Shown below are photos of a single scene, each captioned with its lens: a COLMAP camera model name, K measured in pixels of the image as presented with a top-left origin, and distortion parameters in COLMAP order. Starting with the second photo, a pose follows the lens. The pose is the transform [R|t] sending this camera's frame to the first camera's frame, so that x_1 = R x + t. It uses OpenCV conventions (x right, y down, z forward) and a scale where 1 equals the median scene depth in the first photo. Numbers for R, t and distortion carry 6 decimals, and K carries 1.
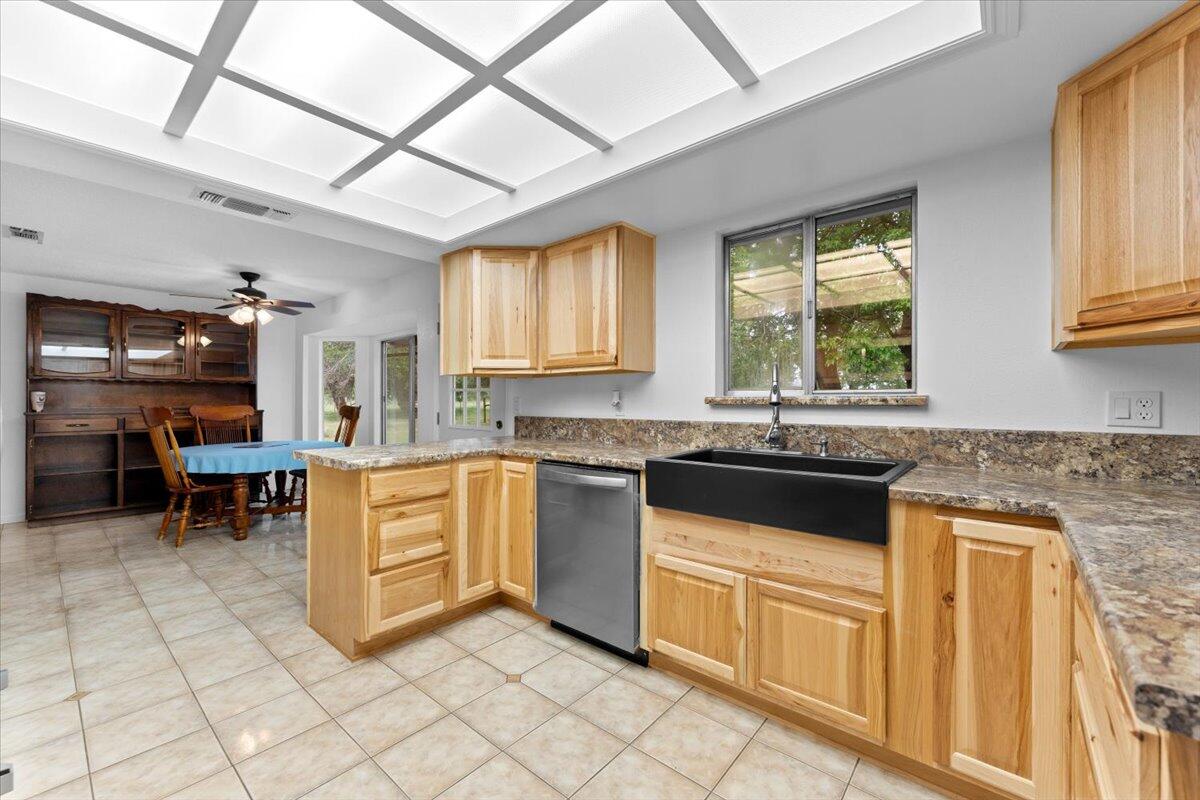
lens RADIAL K [[484.7, 0, 599.1], [0, 484.7, 405.9], [0, 0, 1]] dist [0.000332, 0.000053]
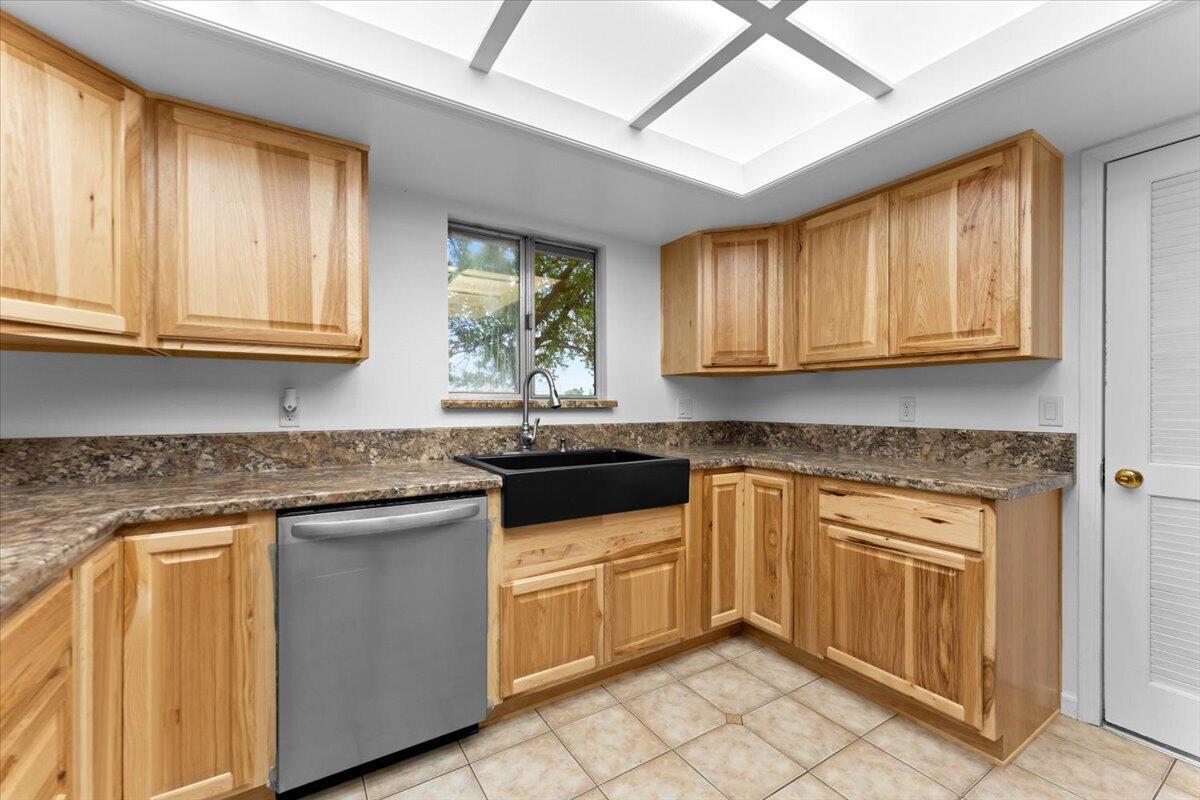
lens RADIAL K [[484.7, 0, 599.1], [0, 484.7, 405.9], [0, 0, 1]] dist [0.000332, 0.000053]
pose [[0.296279, 0.000310, 0.955101, -0.609275], [0.009907, 0.999945, -0.003397, -0.001688], [-0.955050, 0.010468, 0.296259, 0.556142]]
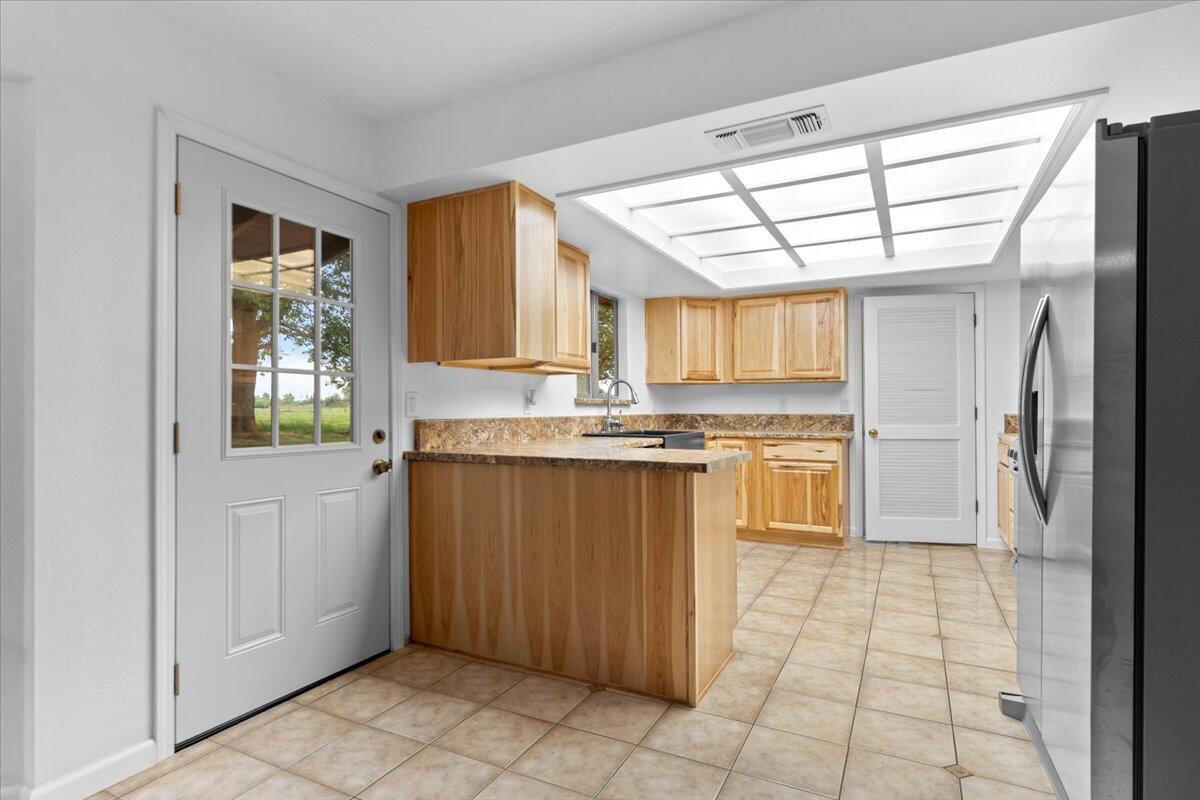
lens RADIAL K [[560.7, 0, 600.0], [0, 560.7, 400.0], [0, 0, 1]] dist [-0.001641, -0.000031]
pose [[-0.201274, 0.017330, 0.979382, -1.561971], [0.013310, 0.999800, -0.014956, 0.013640], [-0.979444, 0.010025, -0.201465, 1.465741]]
